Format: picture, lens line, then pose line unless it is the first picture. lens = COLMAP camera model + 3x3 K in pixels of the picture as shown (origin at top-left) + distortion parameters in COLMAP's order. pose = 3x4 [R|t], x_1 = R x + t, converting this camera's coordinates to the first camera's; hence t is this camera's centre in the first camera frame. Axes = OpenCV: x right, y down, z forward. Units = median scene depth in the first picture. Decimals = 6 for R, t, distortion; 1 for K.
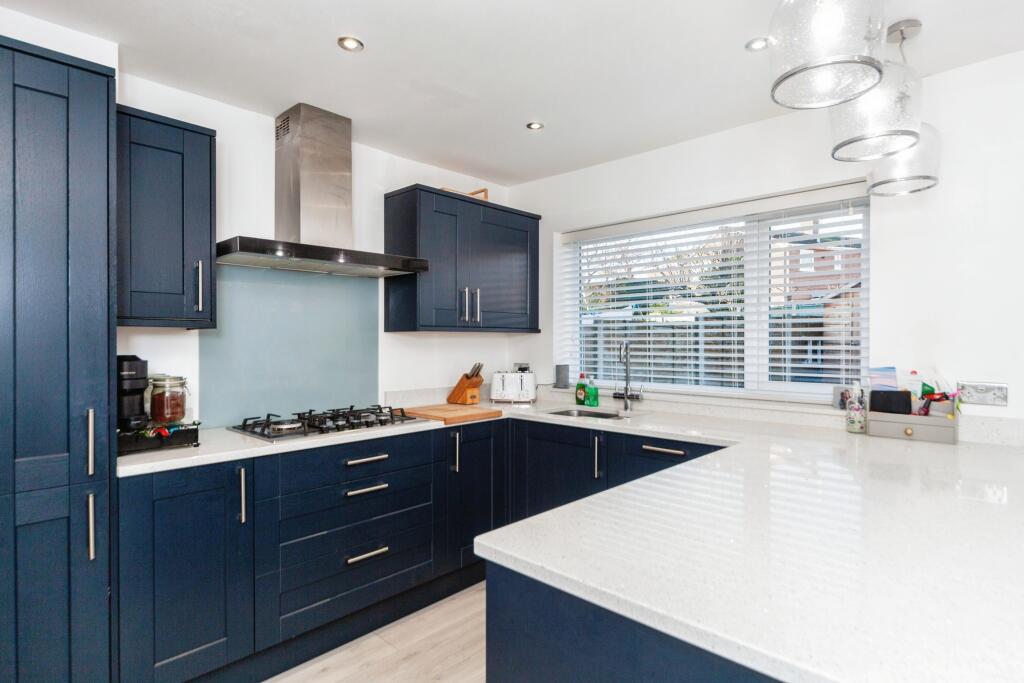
lens RADIAL K [[527.7, 0, 500.1], [0, 527.7, 341.6], [0, 0, 1]] dist [-0.002865, -0.001474]
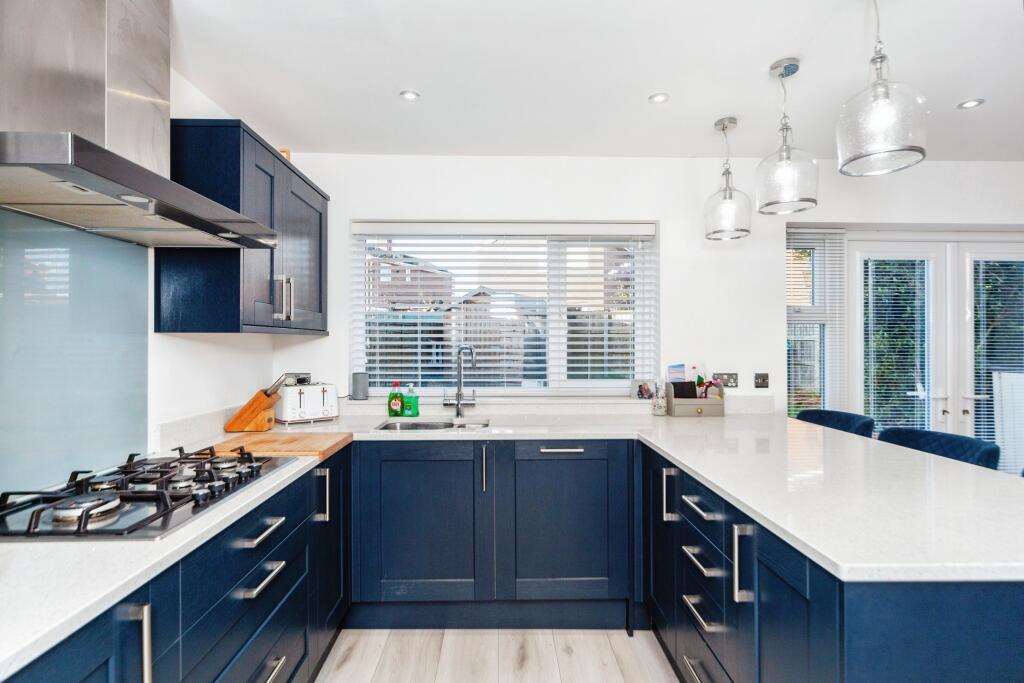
lens RADIAL K [[527.7, 0, 511.2], [0, 527.7, 335.6], [0, 0, 1]] dist [-0.002865, -0.001474]
pose [[0.711172, 0.011564, 0.702923, -0.382890], [0.001573, 0.999836, -0.018040, -0.001302], [-0.703016, 0.013935, 0.711037, 0.252551]]
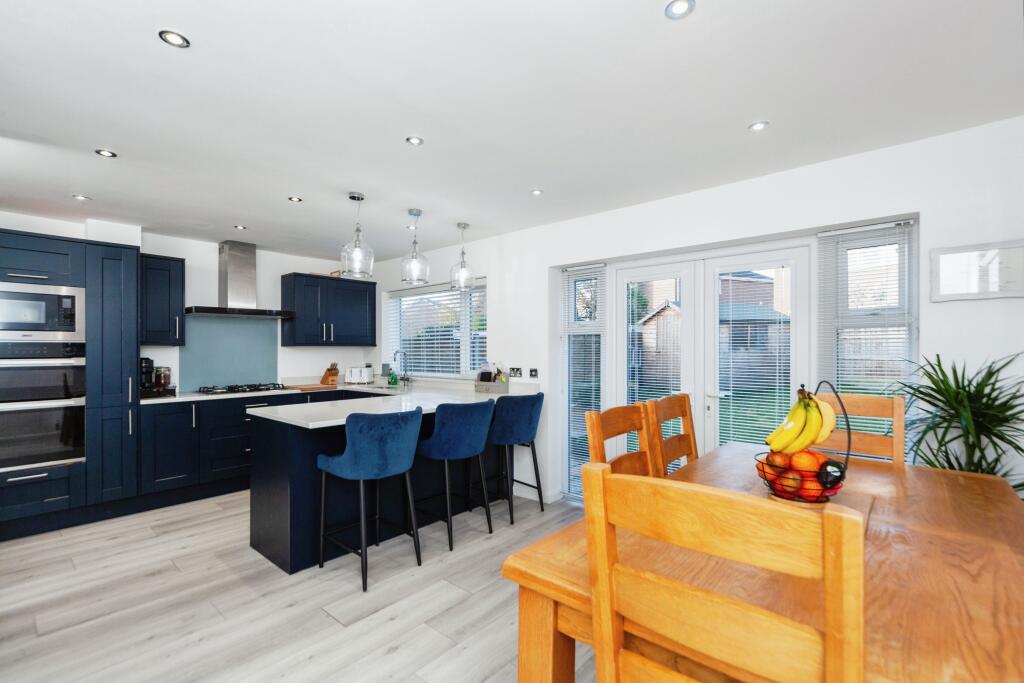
lens RADIAL K [[433.1, 0, 473.9], [0, 433.1, 347.2], [0, 0, 1]] dist [-0.000673, -0.000250]
pose [[0.999642, -0.003931, 0.026451, 0.469099], [0.004163, 0.999953, -0.008742, 0.001291], [-0.026415, 0.008849, 0.999612, -0.641505]]
